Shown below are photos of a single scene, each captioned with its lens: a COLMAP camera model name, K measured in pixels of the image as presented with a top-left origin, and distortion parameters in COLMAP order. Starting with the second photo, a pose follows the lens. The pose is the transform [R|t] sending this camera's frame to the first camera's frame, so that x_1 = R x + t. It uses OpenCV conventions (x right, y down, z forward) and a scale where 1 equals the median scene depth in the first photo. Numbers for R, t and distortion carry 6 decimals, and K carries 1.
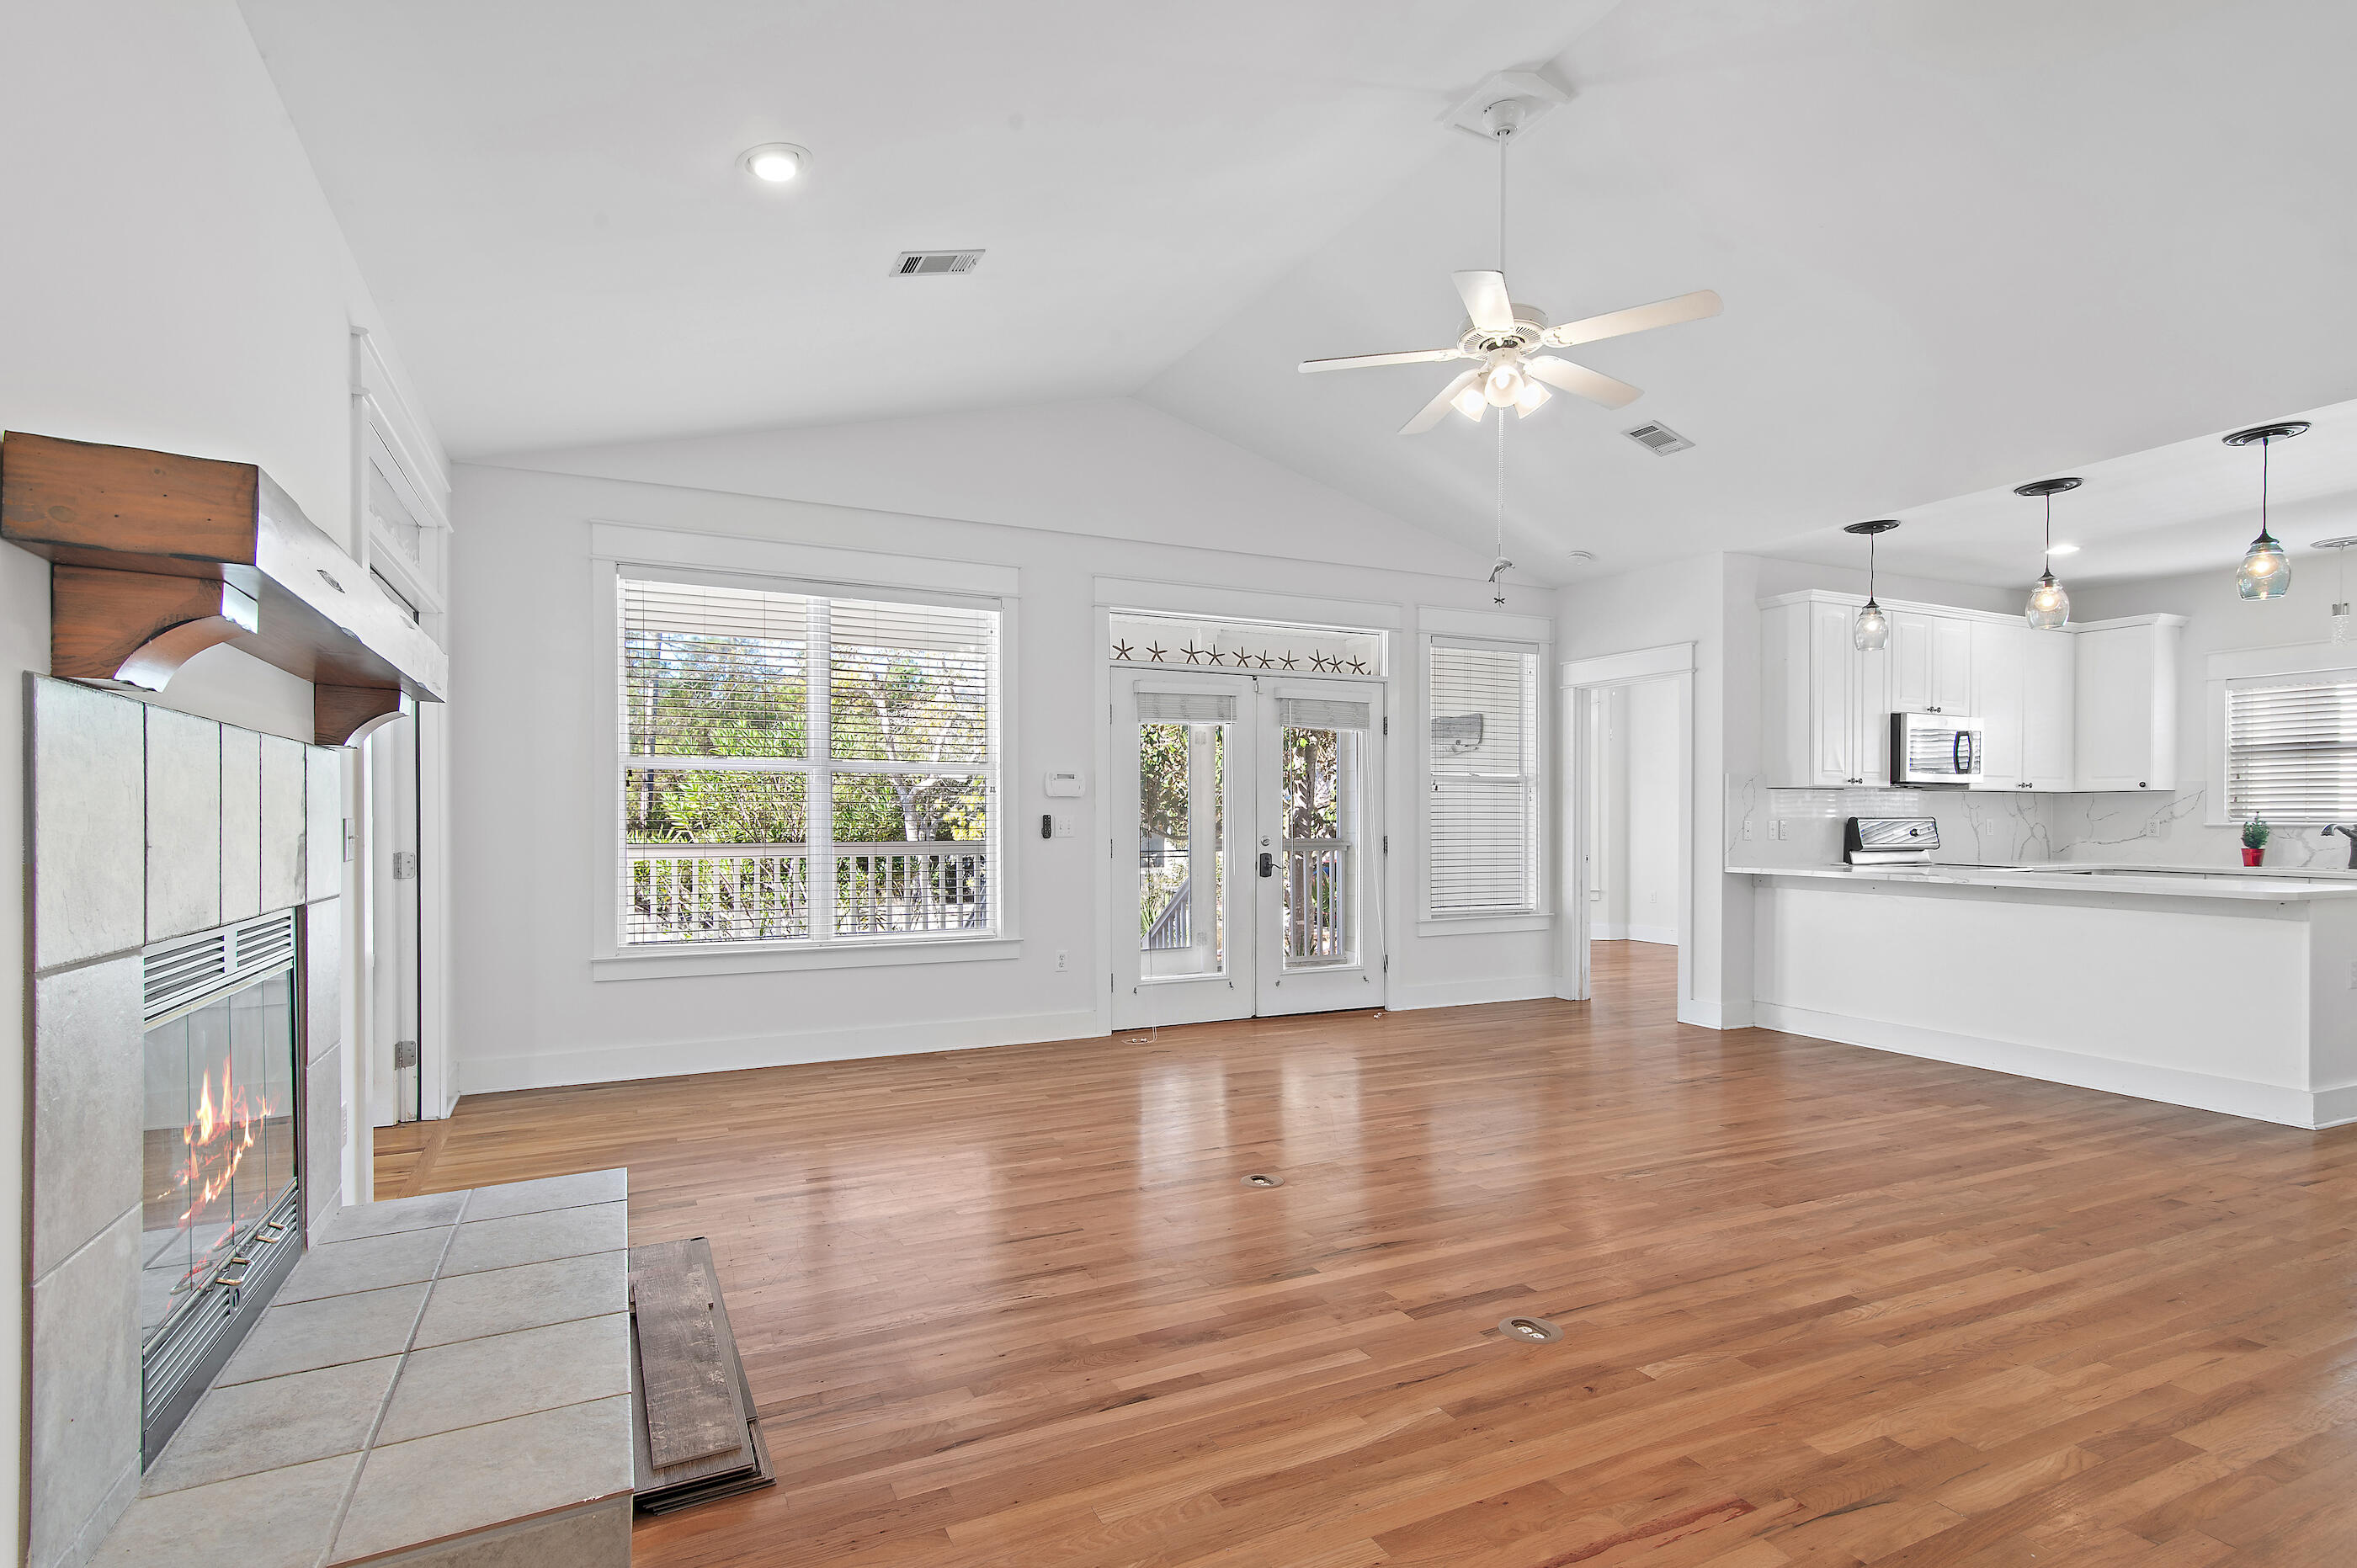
lens RADIAL K [[1153.7, 0, 1183.2], [0, 1153.7, 809.1], [0, 0, 1]] dist [0.017170, 0.000899]
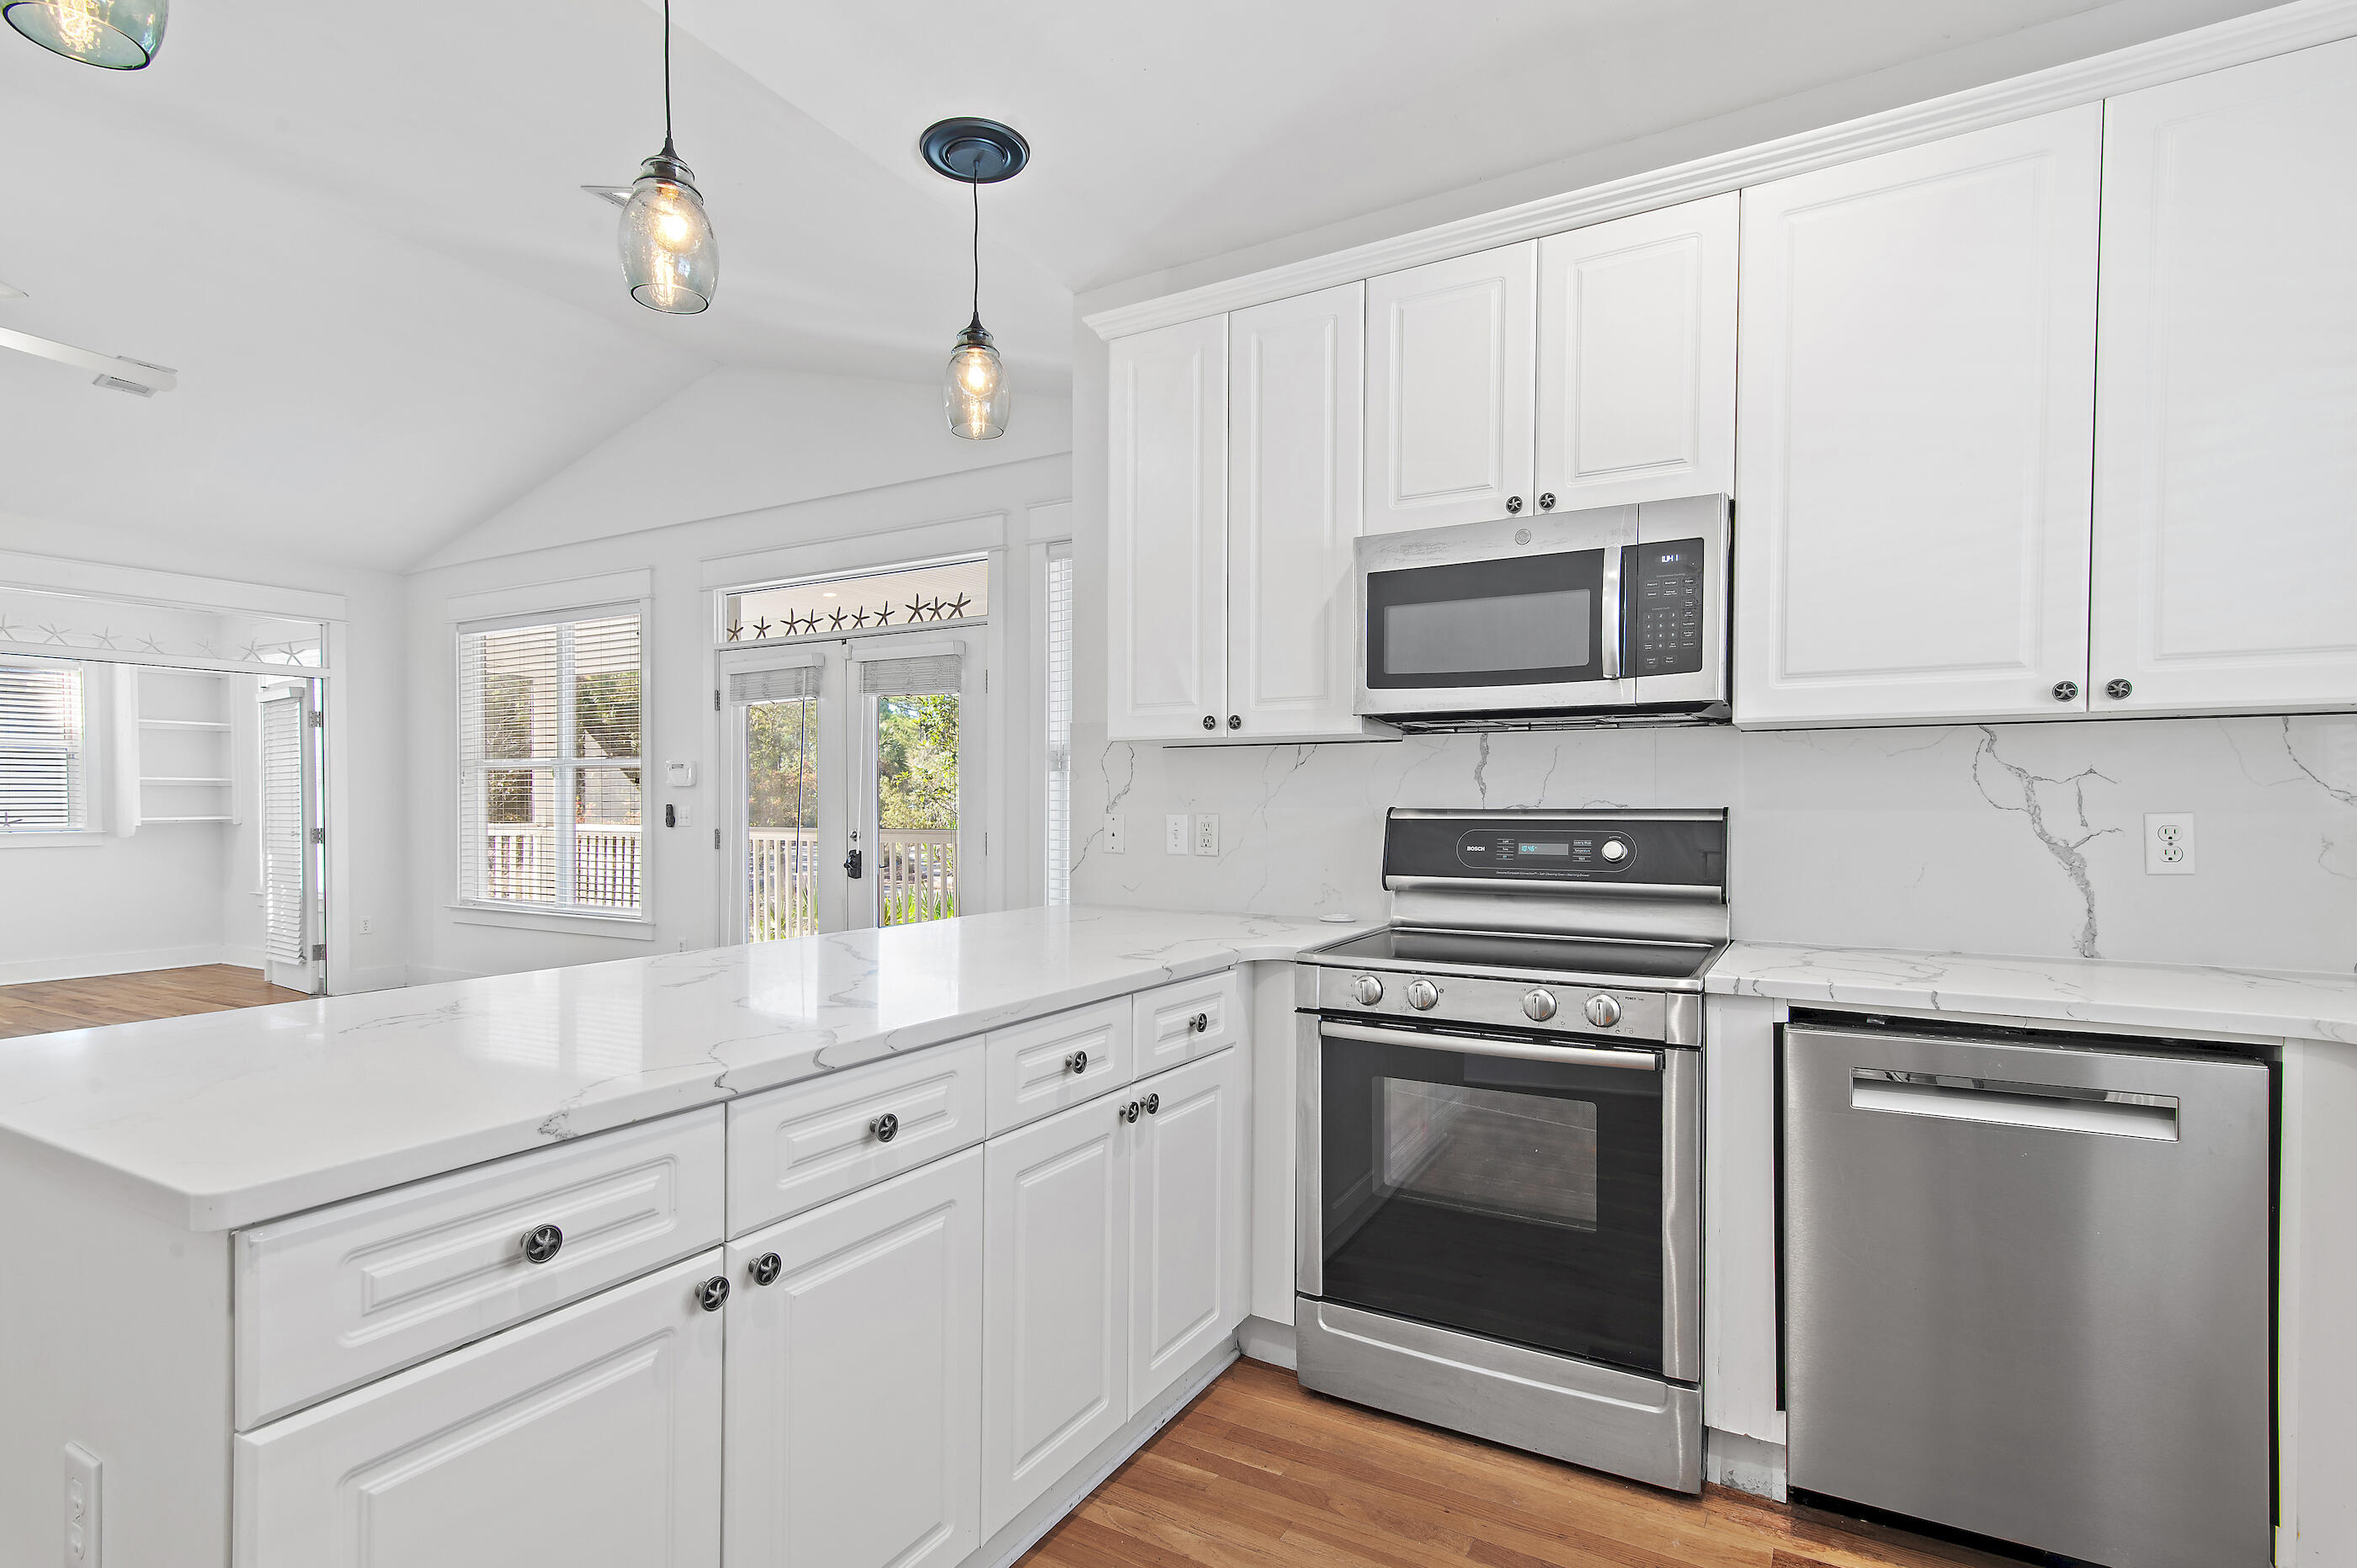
lens RADIAL K [[1153.7, 0, 1181.8], [0, 1153.7, 826.2], [0, 0, 1]] dist [0.017170, 0.000899]
pose [[0.555393, 0.015315, -0.831447, 0.968241], [0.007472, 0.999698, 0.023406, 0.003545], [0.831555, -0.019212, 0.555111, 0.785794]]
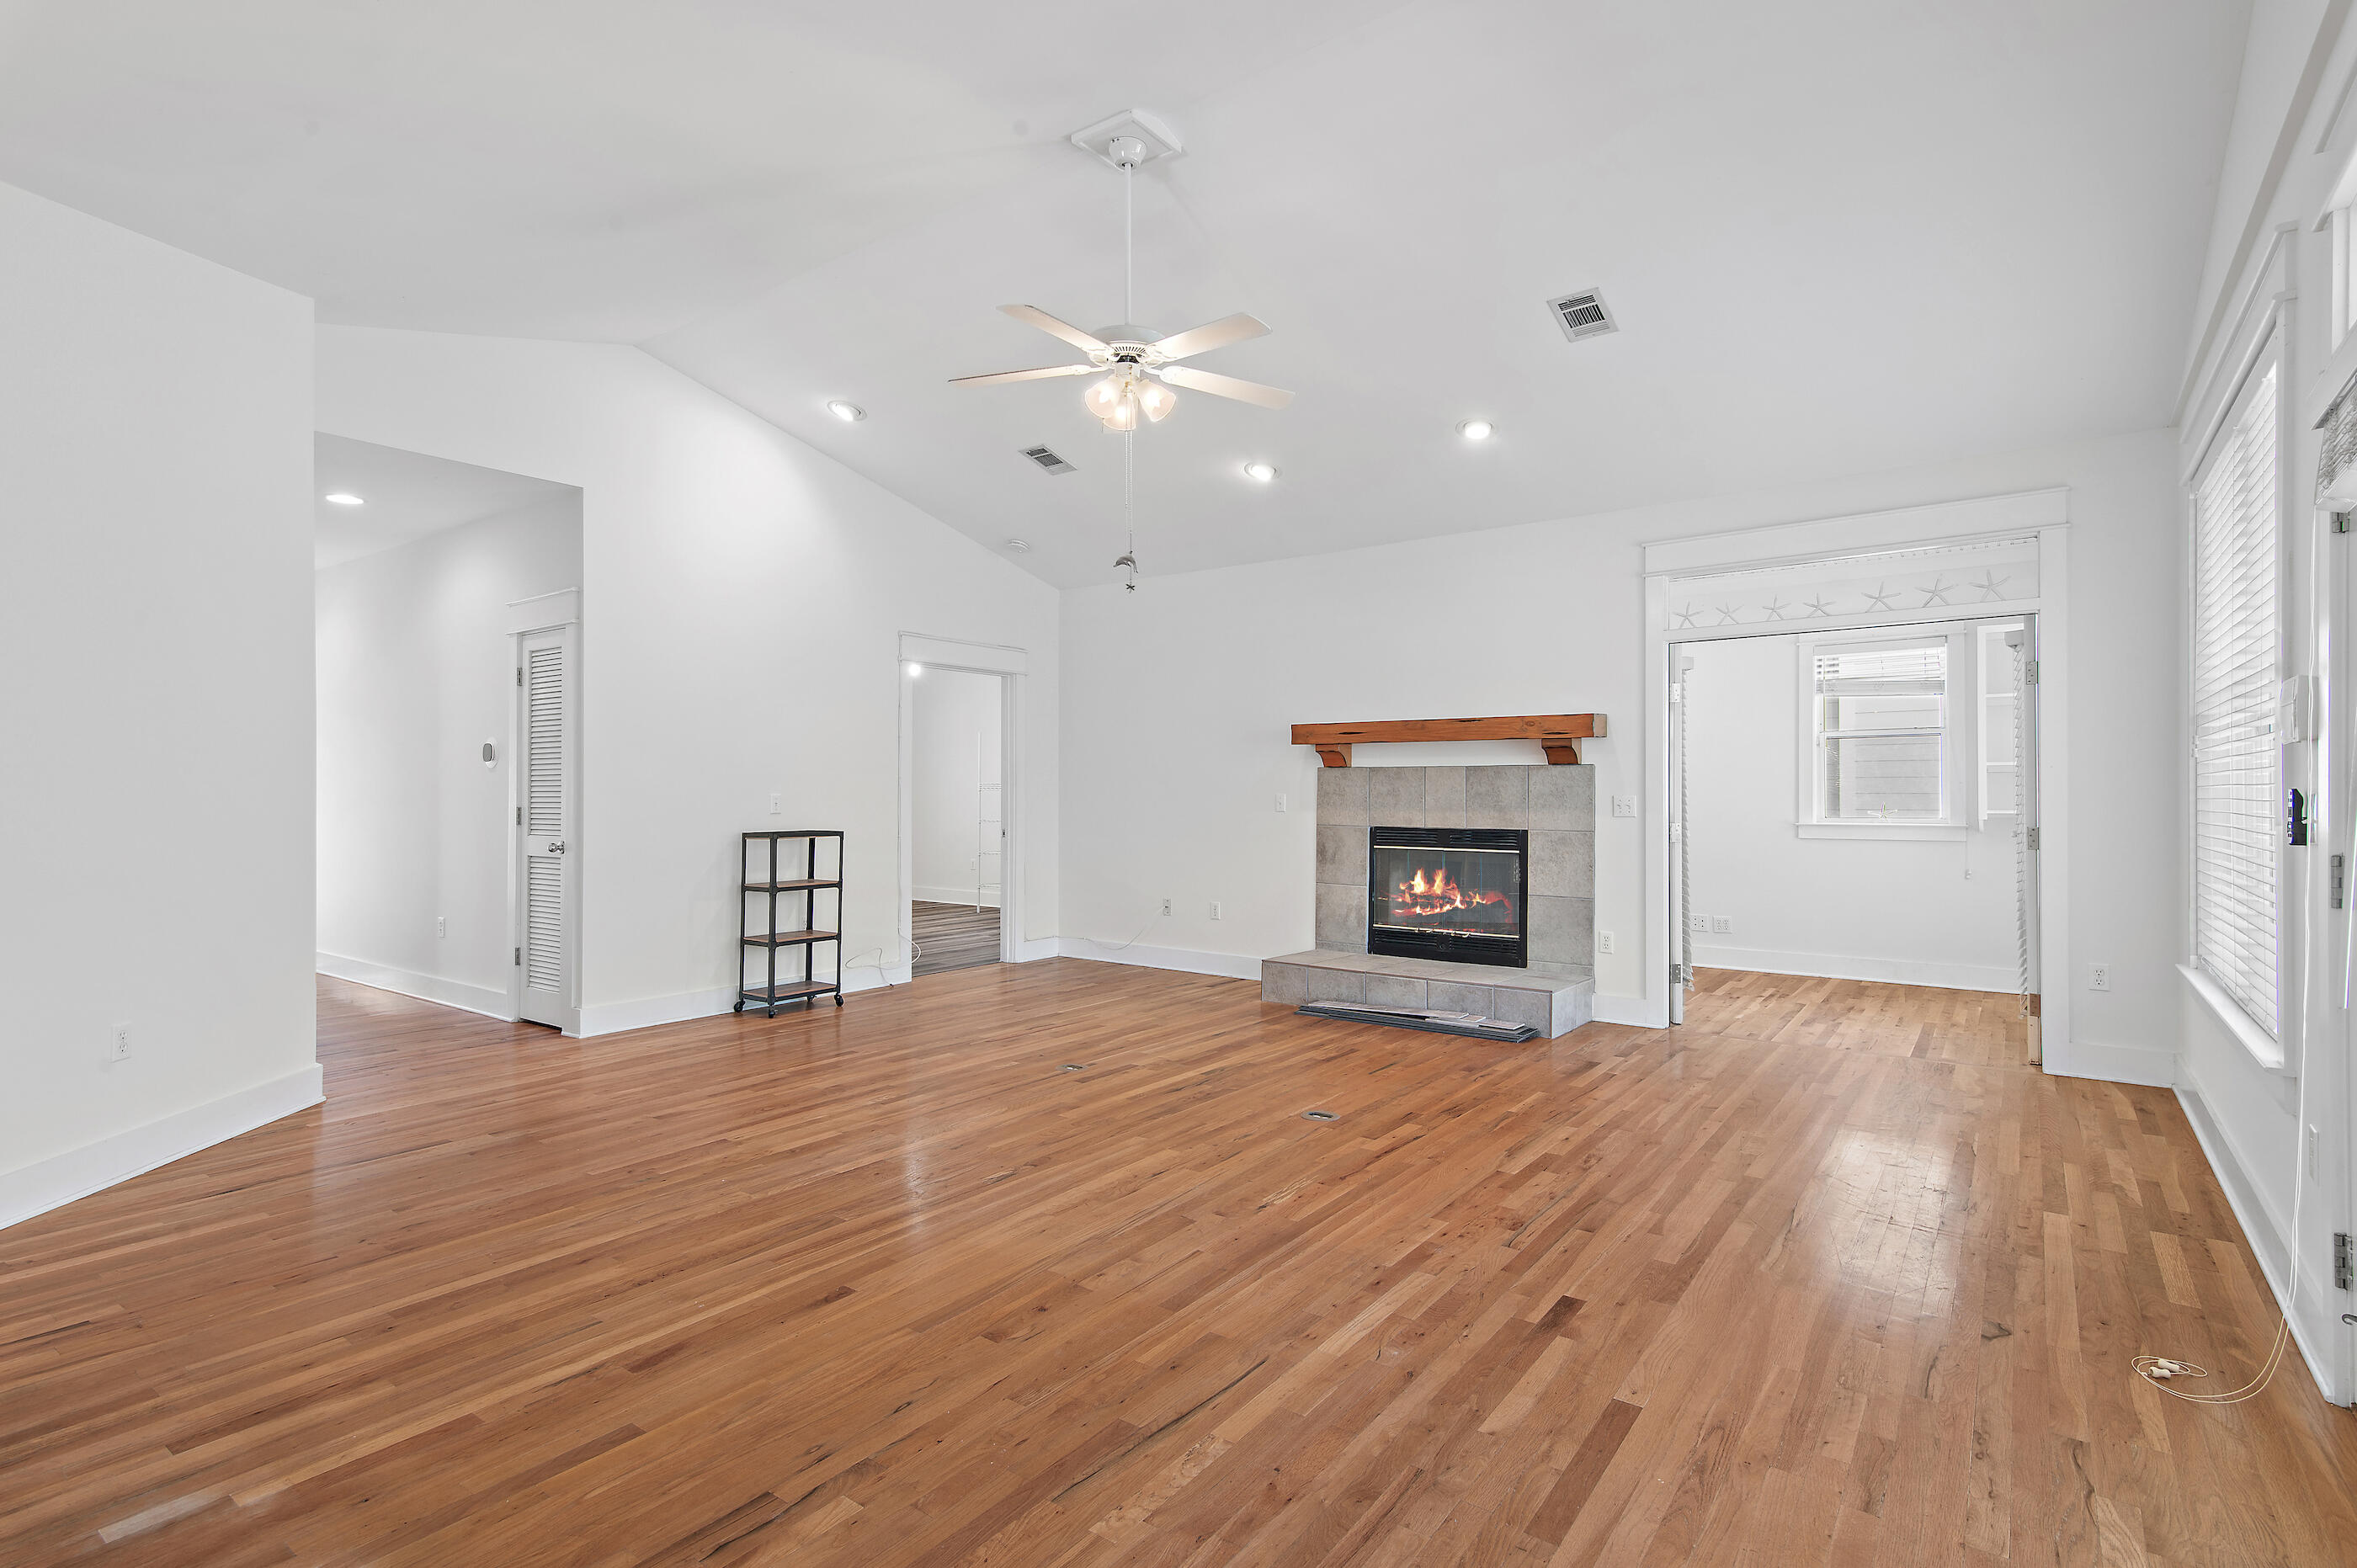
lens RADIAL K [[1153.7, 0, 1183.9], [0, 1153.7, 777.7], [0, 0, 1]] dist [0.017170, 0.000899]
pose [[-0.889047, -0.009843, -0.457710, 0.422014], [0.002278, 0.999661, -0.025922, 0.011109], [0.457811, -0.024089, -0.888723, 1.164758]]
